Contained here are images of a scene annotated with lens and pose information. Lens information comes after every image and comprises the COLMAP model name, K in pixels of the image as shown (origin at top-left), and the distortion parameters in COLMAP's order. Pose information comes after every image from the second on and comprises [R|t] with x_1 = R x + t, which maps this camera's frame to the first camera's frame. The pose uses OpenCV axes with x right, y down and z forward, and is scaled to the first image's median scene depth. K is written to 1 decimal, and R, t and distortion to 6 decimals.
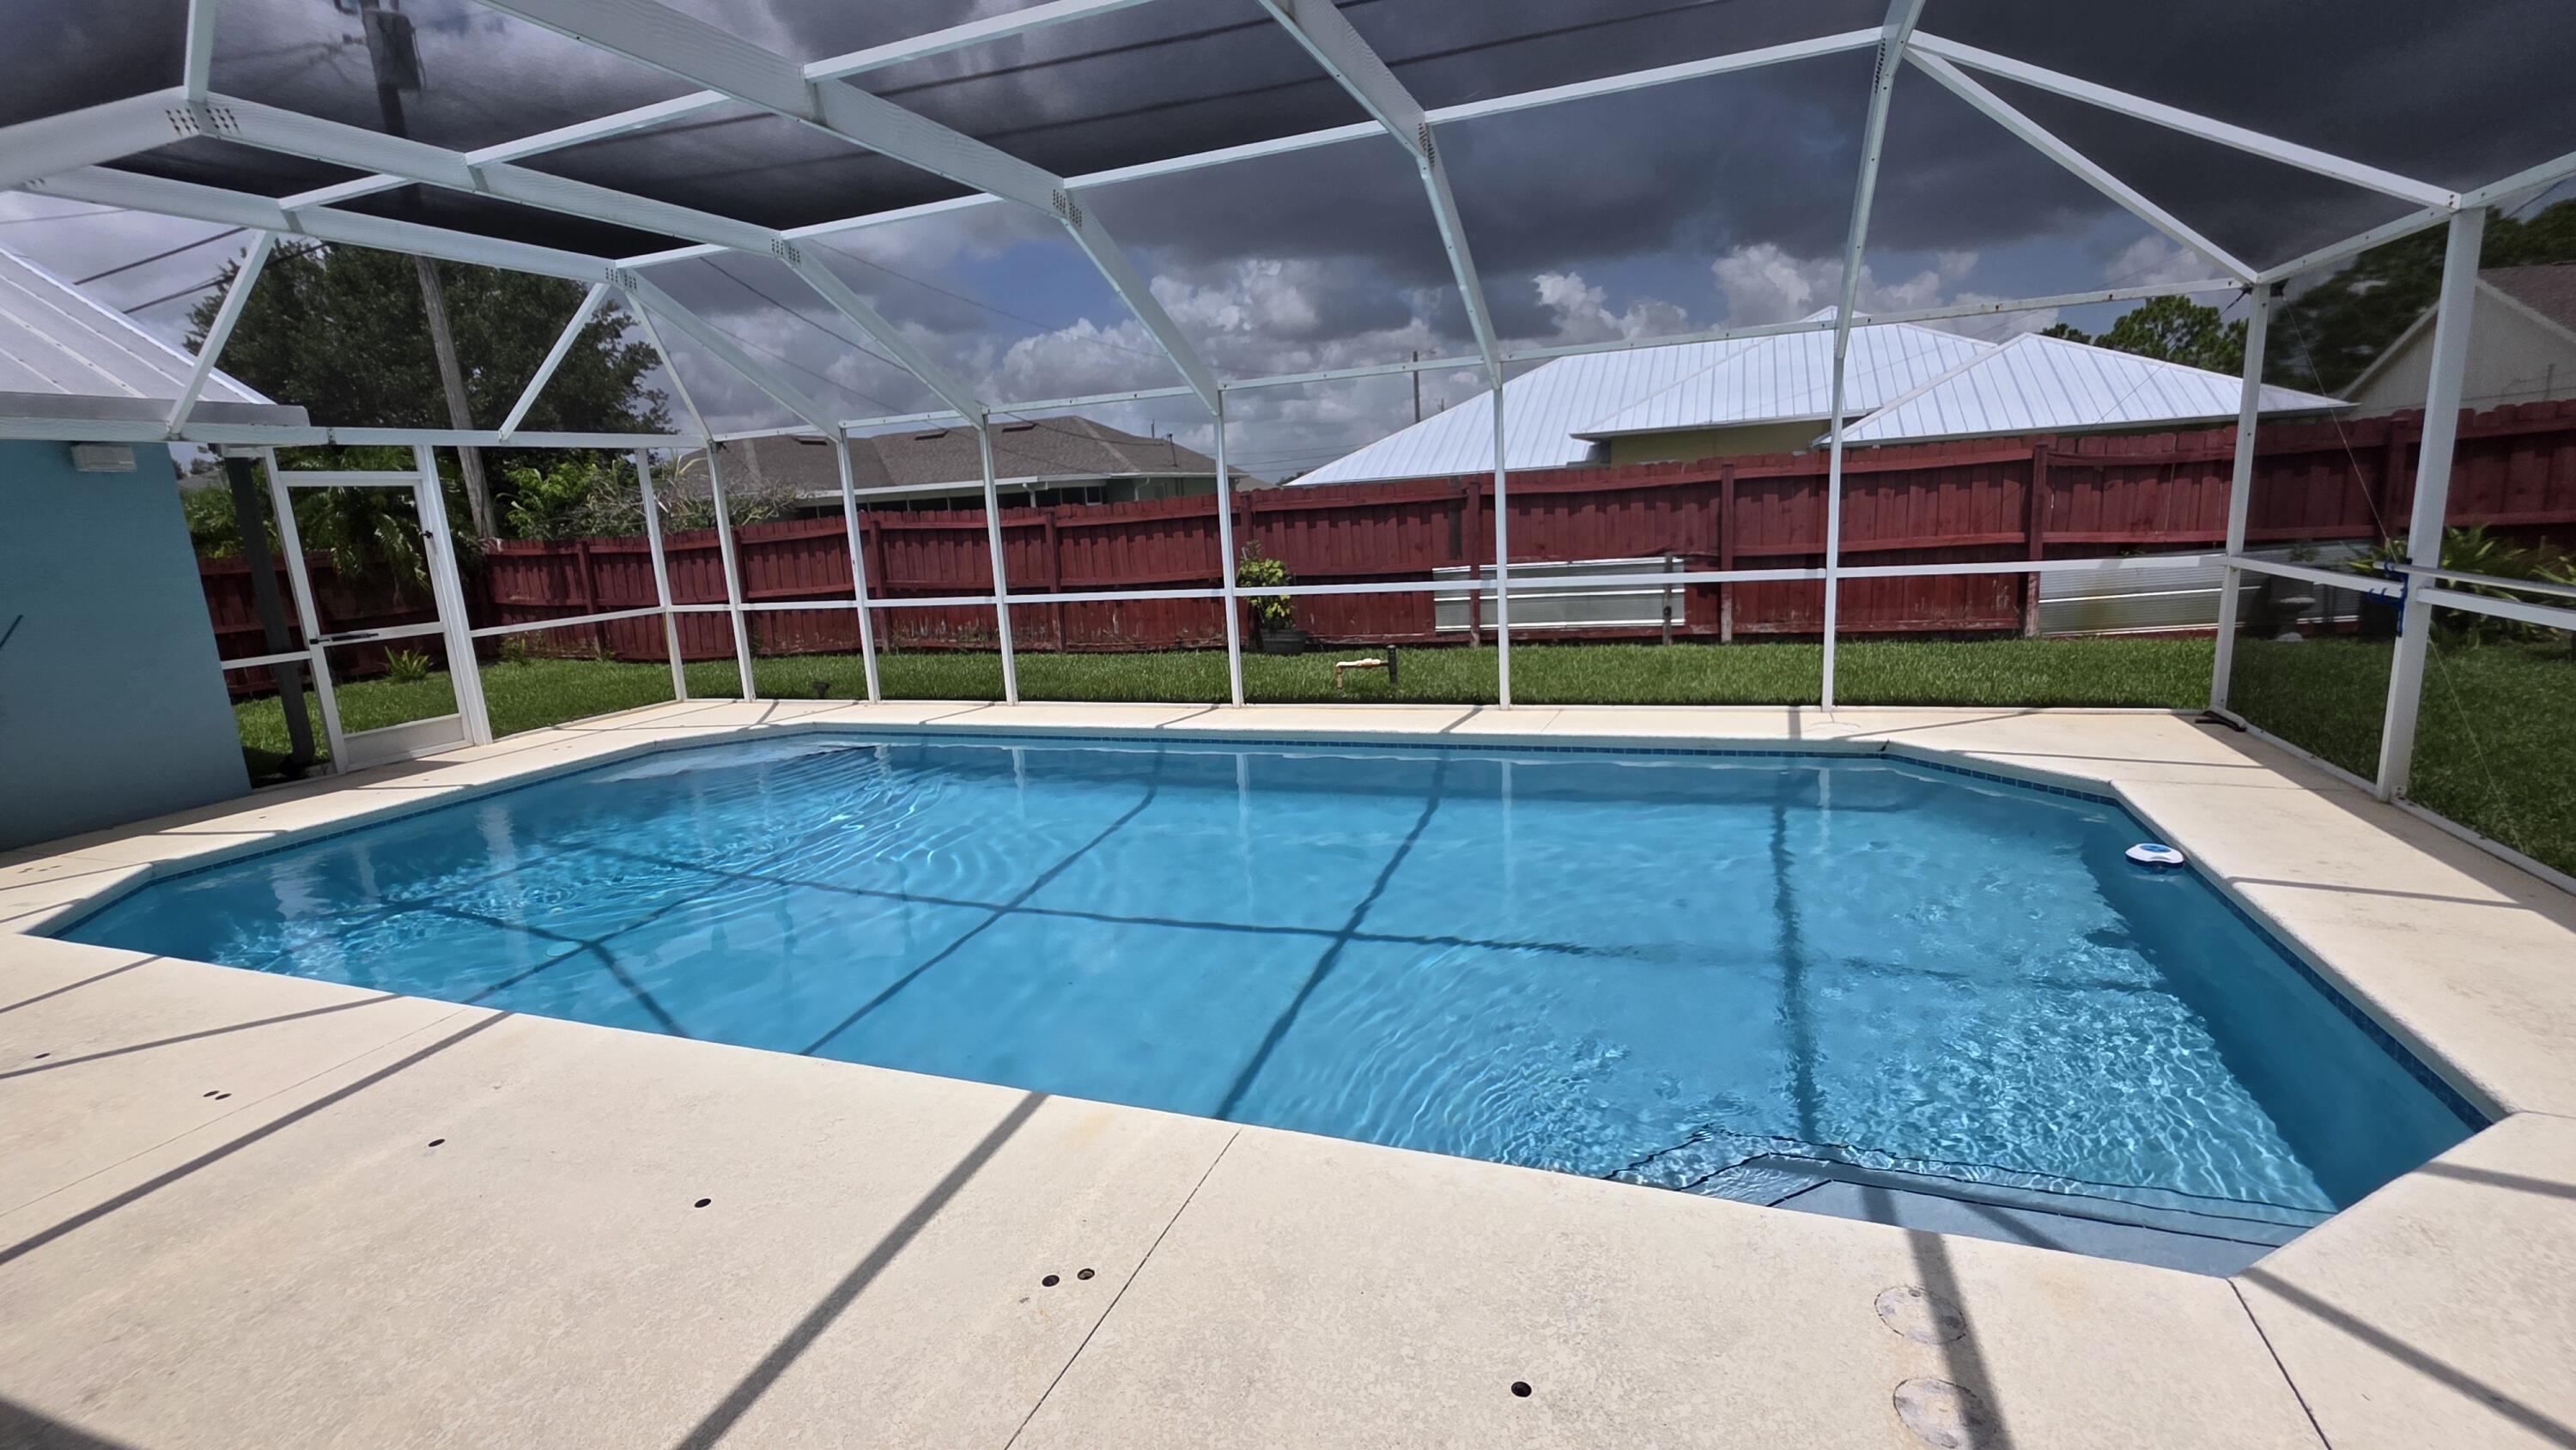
lens RADIAL K [[1147.7, 0, 1295.0], [0, 1147.7, 720.5], [0, 0, 1]] dist [-0.002935, -0.000217]
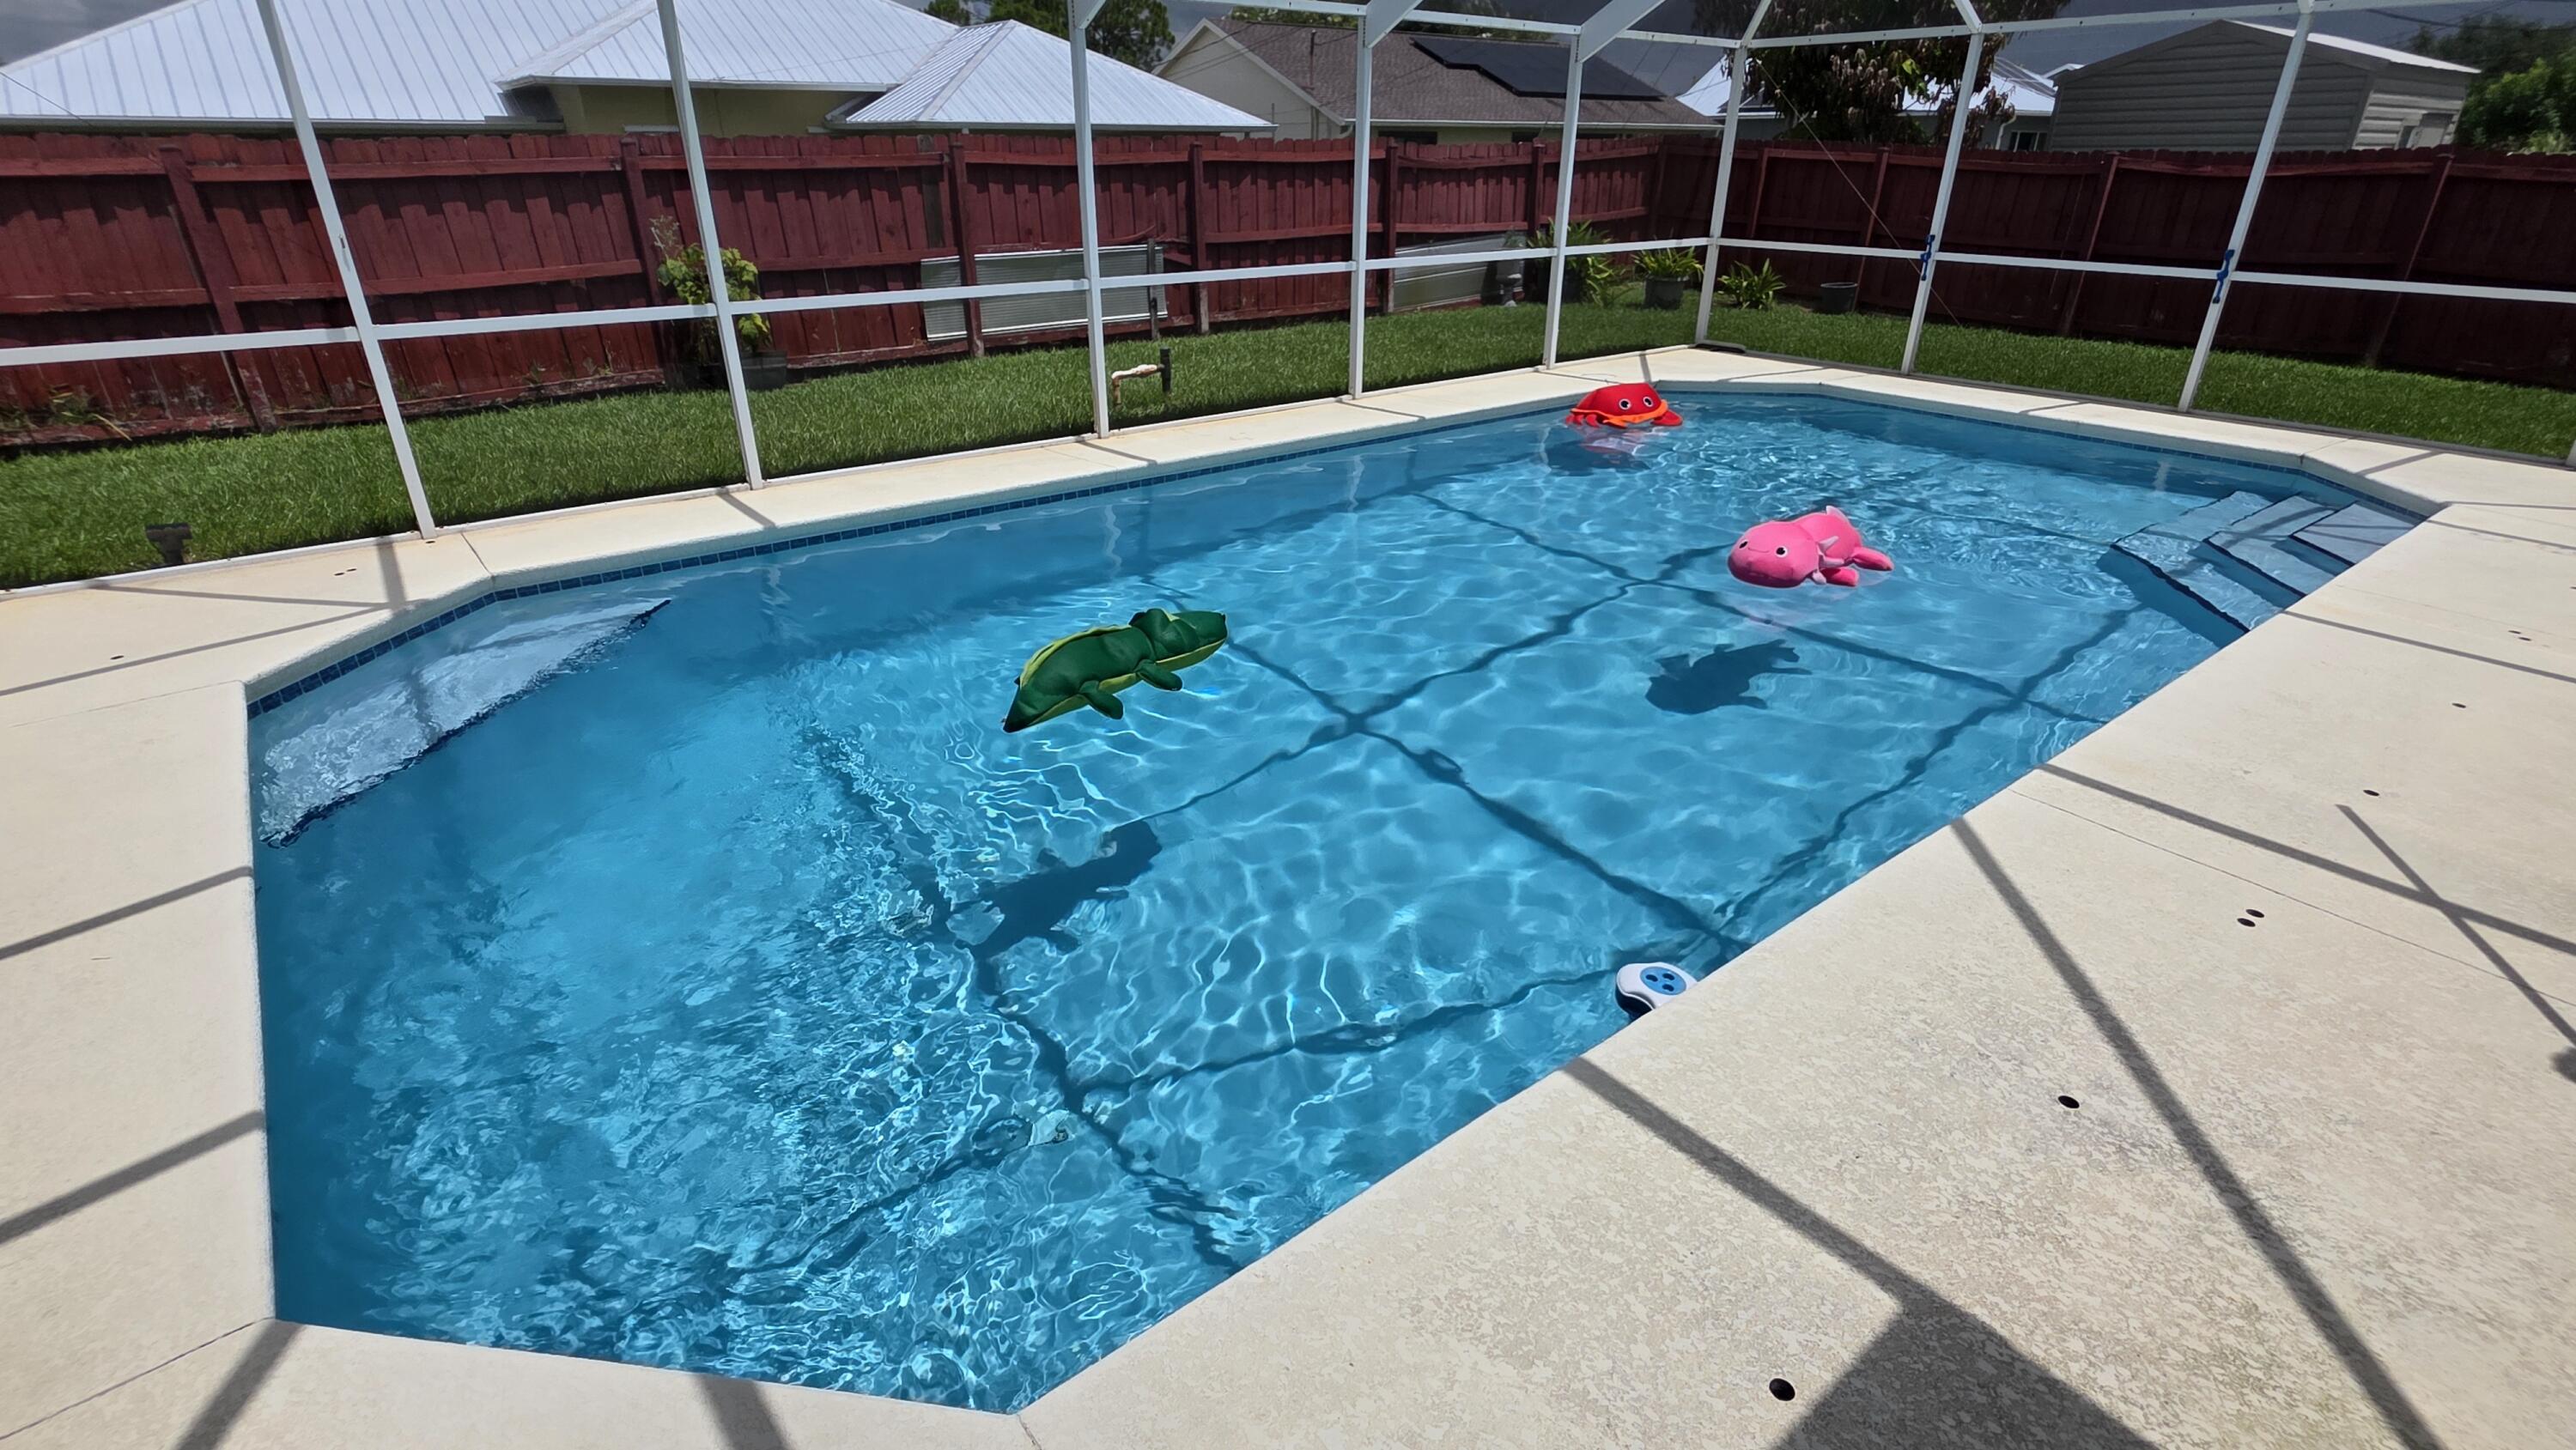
lens RADIAL K [[1209.2, 0, 1293.2], [0, 1209.2, 736.4], [0, 0, 1]] dist [-0.020199, -0.000216]
pose [[0.526763, -0.313026, 0.790276, -0.549708], [0.129539, 0.948426, 0.289323, -0.027474], [-0.840084, -0.050033, 0.540144, 0.331501]]
